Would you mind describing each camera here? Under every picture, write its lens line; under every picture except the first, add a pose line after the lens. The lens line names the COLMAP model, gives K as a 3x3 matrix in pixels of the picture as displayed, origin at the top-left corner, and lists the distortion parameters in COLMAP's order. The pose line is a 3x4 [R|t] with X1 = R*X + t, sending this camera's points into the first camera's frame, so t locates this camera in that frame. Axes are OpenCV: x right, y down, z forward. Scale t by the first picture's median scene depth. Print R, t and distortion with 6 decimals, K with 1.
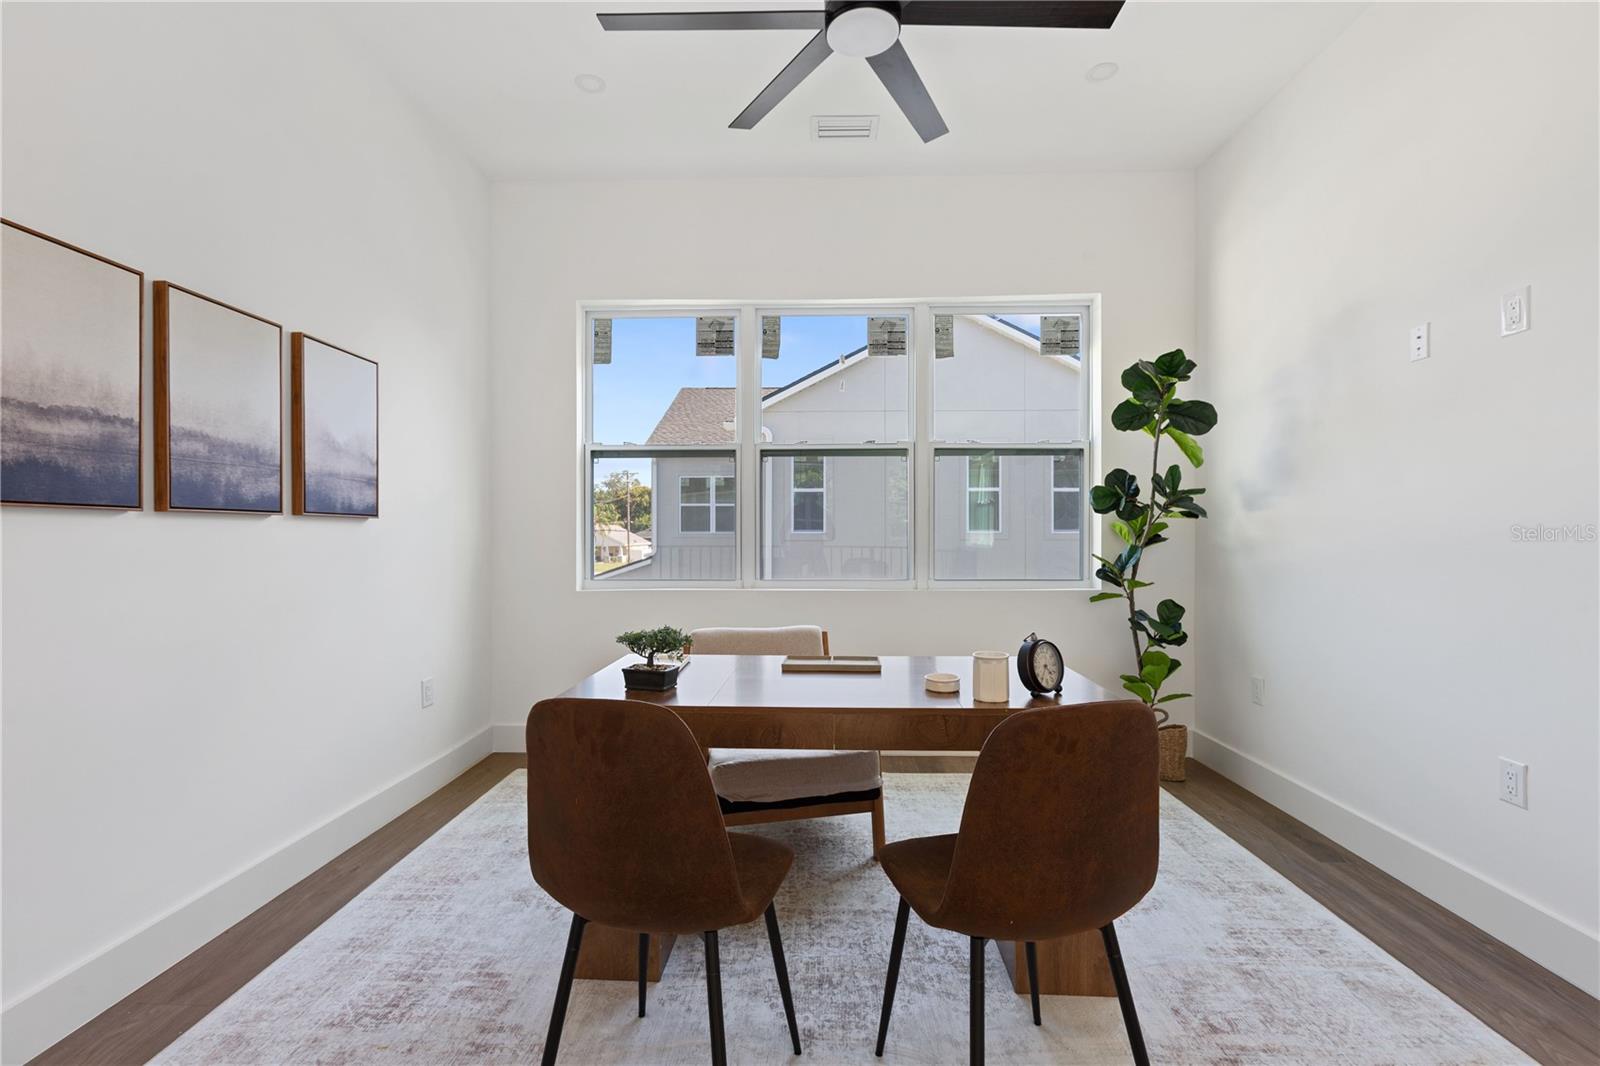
lens RADIAL K [[708.8, 0, 796.0], [0, 708.8, 534.1], [0, 0, 1]] dist [0.001779, -0.000702]
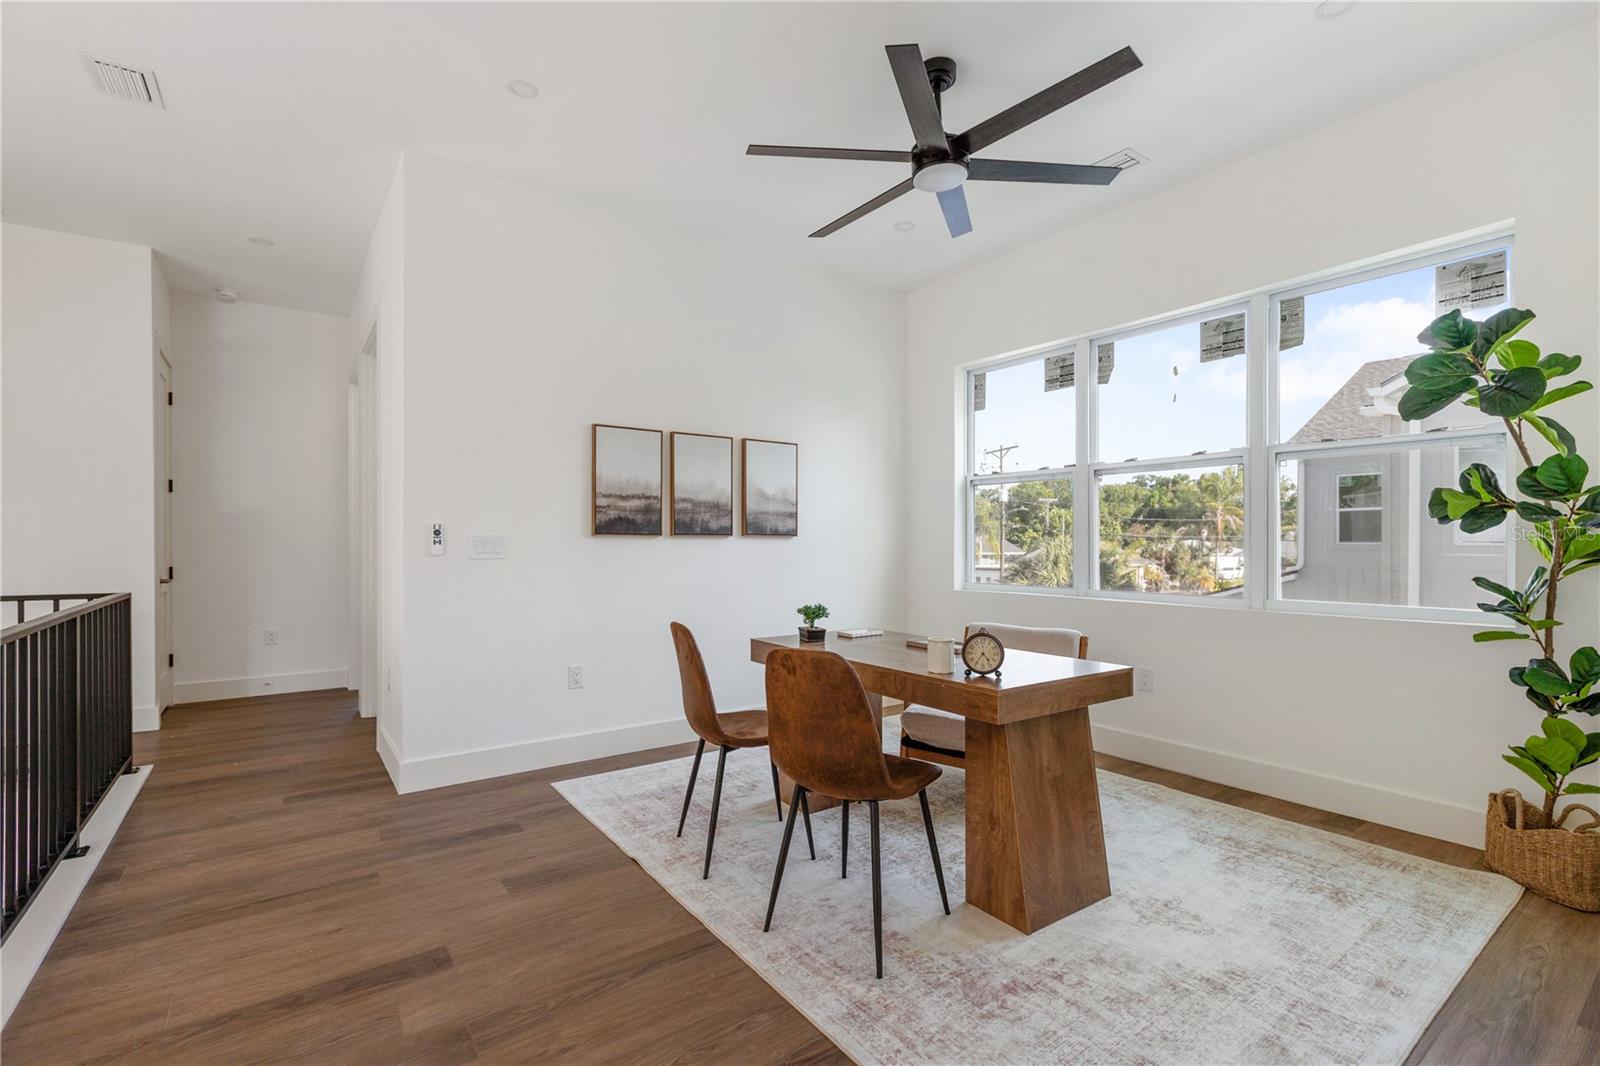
lens RADIAL K [[716.6, 0, 799.9], [0, 716.6, 539.4], [0, 0, 1]] dist [-0.001316, -0.000349]
pose [[0.610807, -0.001782, -0.791777, 0.842242], [-0.002955, 0.999985, -0.004531, -0.008807], [0.791774, 0.005107, 0.610793, -0.036642]]
